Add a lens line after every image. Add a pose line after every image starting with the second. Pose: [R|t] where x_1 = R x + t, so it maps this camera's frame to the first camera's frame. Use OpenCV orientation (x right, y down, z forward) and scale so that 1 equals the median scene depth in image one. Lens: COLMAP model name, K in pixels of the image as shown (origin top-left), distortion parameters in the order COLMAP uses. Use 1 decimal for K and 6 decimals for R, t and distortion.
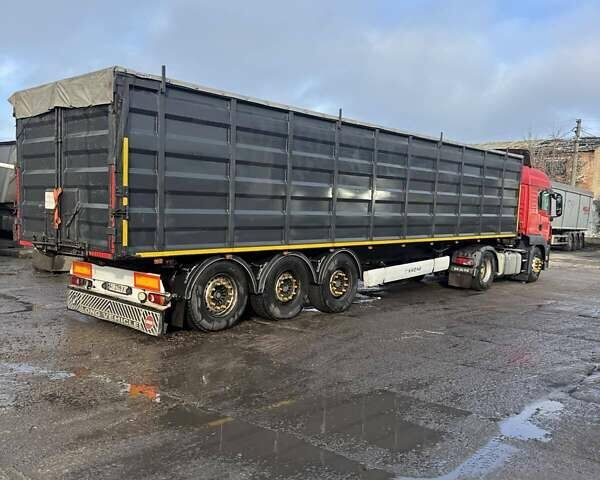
lens RADIAL K [[561.5, 0, 300.0], [0, 561.5, 240.0], [0, 0, 1]] dist [0.010612, 0.005750]
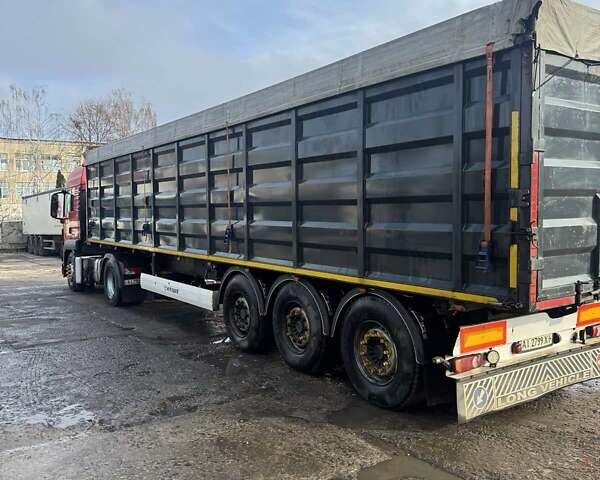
lens RADIAL K [[561.5, 0, 300.0], [0, 561.5, 240.0], [0, 0, 1]] dist [0.010612, 0.005750]
pose [[0.234365, -0.082626, 0.968631, -1.063241], [0.078258, 0.994751, 0.065919, -0.105774], [-0.968994, 0.060354, 0.239601, 1.139299]]
